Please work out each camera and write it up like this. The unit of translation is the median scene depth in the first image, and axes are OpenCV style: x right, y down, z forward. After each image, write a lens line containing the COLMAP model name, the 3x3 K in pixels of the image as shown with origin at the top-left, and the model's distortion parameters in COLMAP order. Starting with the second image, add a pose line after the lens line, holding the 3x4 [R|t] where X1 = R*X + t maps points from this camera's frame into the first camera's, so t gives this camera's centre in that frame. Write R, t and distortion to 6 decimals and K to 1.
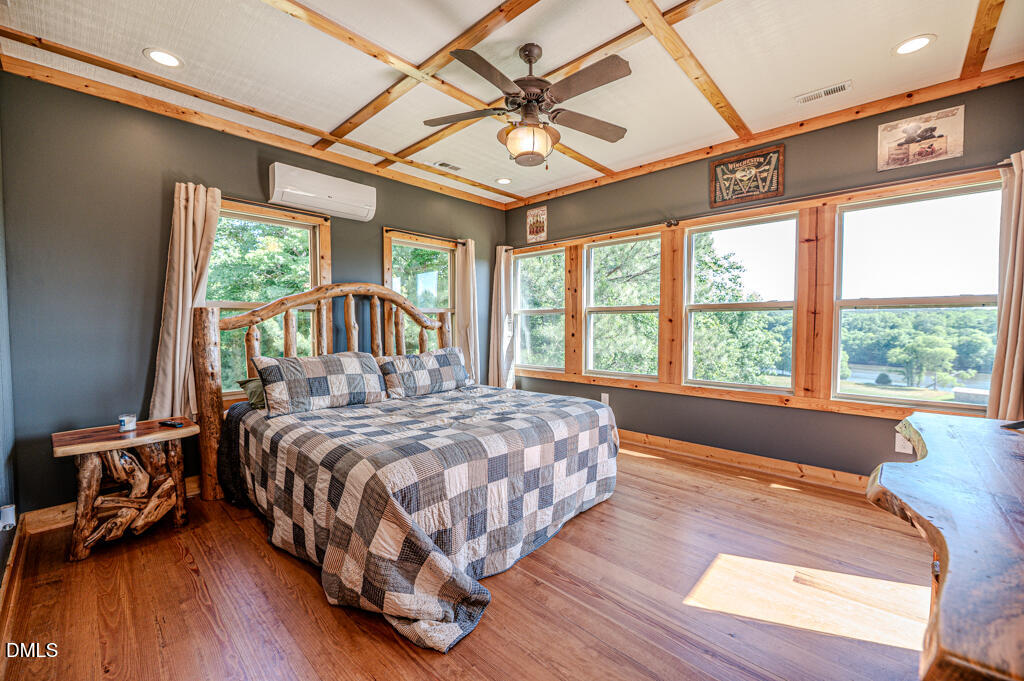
lens RADIAL K [[413.1, 0, 506.8], [0, 413.1, 329.5], [0, 0, 1]] dist [-0.000097, -0.004222]
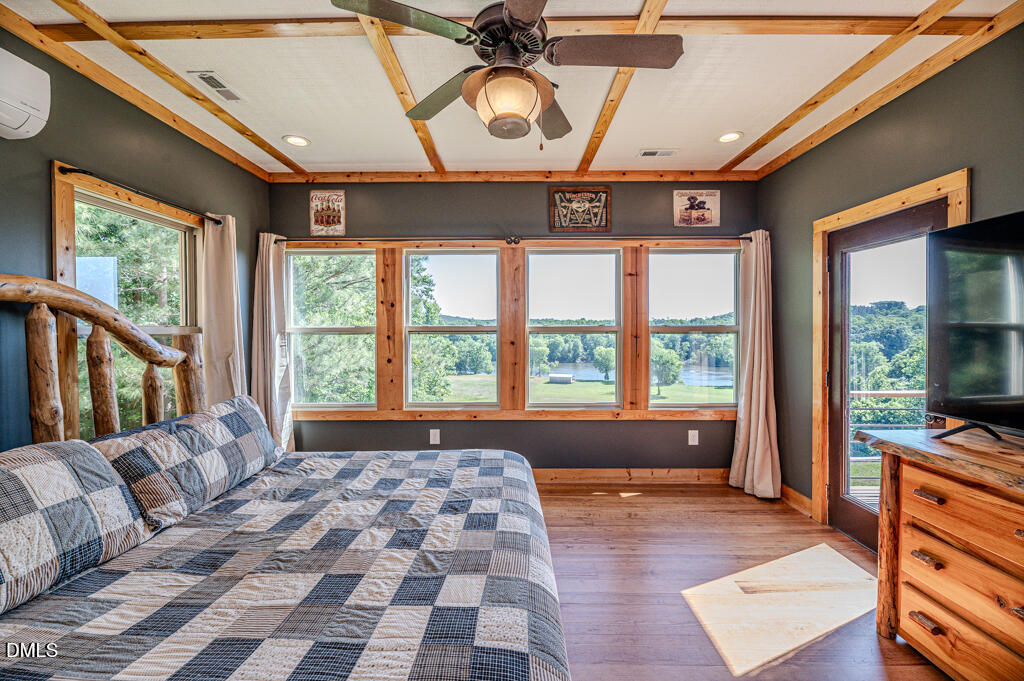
lens RADIAL K [[413.1, 0, 509.6], [0, 413.1, 329.4], [0, 0, 1]] dist [-0.000097, -0.004222]
pose [[0.728850, -0.001273, 0.684673, -0.256645], [0.011758, 0.999874, -0.010658, -0.042821], [-0.684573, 0.015819, 0.728773, 0.313994]]
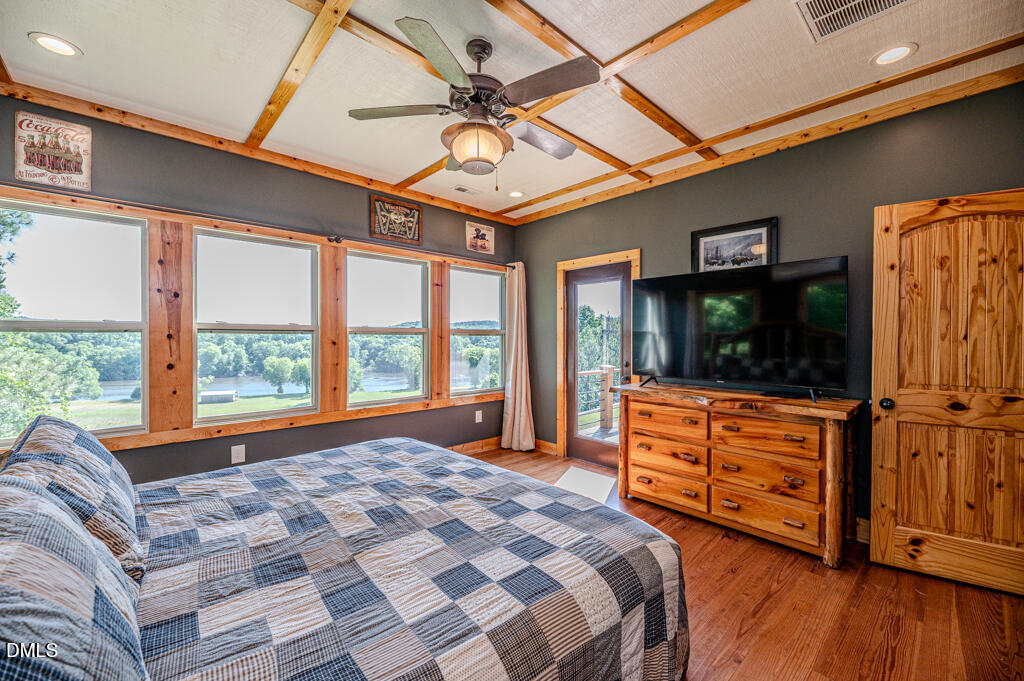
lens RADIAL K [[413.1, 0, 511.9], [0, 413.1, 331.7], [0, 0, 1]] dist [-0.000097, -0.004222]
pose [[0.057744, 0.016469, 0.998196, -0.506558], [0.010938, 0.999793, -0.017129, -0.026942], [-0.998272, 0.011907, 0.057551, 0.547288]]
